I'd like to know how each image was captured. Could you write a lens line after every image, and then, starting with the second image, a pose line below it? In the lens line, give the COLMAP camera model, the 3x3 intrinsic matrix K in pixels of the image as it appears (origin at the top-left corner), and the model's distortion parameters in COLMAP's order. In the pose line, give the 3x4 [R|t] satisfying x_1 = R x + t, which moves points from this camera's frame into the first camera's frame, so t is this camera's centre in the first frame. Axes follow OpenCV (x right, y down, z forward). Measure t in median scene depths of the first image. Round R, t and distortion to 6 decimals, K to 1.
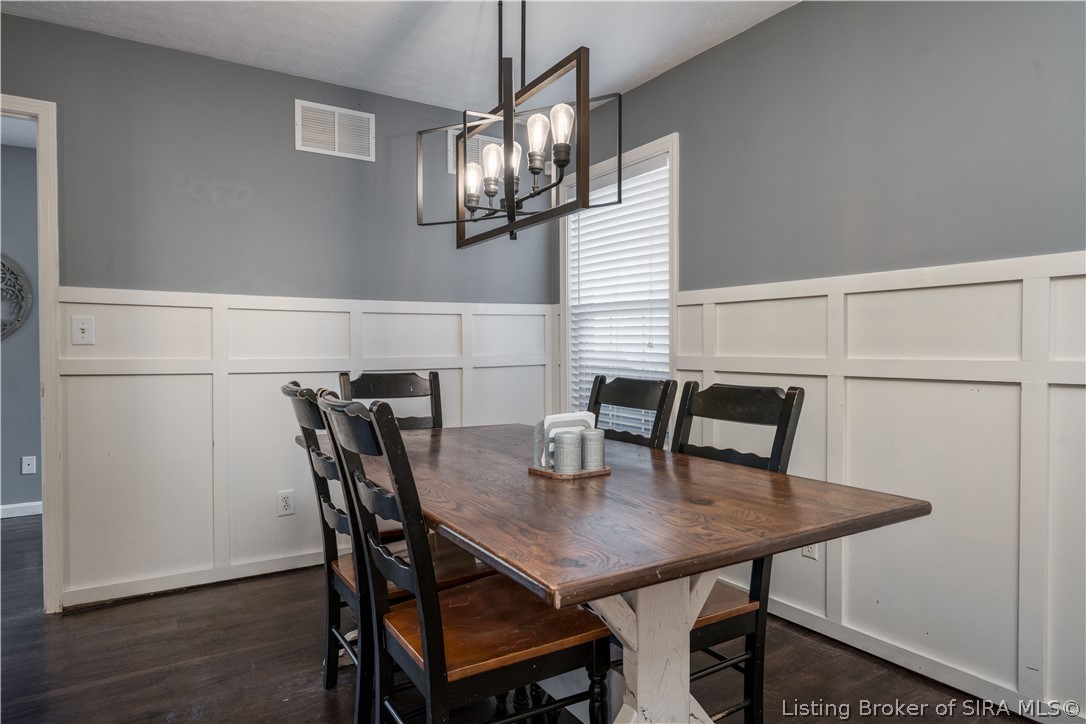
lens RADIAL K [[659.9, 0, 543.1], [0, 659.9, 363.4], [0, 0, 1]] dist [0.006405, 0.000306]
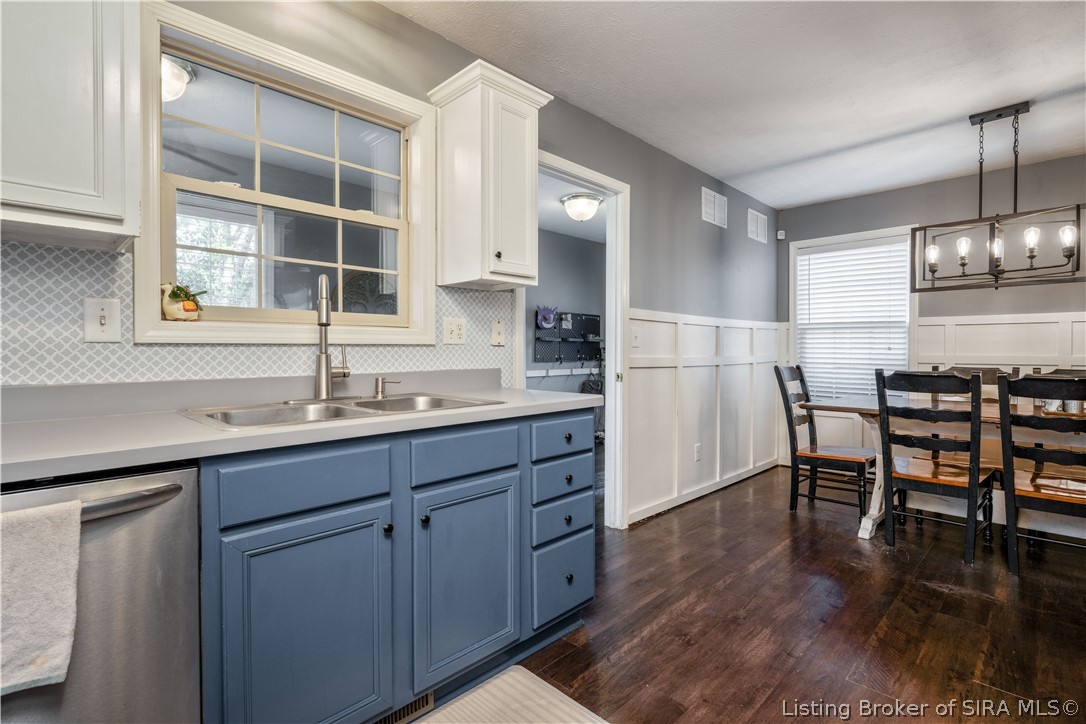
lens RADIAL K [[522.5, 0, 544.0], [0, 522.5, 356.9], [0, 0, 1]] dist [0.003079, 0.000633]
pose [[0.971656, -0.000477, 0.236400, -1.036021], [0.003218, 0.999932, -0.011212, 0.005433], [-0.236379, 0.011655, 0.971591, -0.083647]]
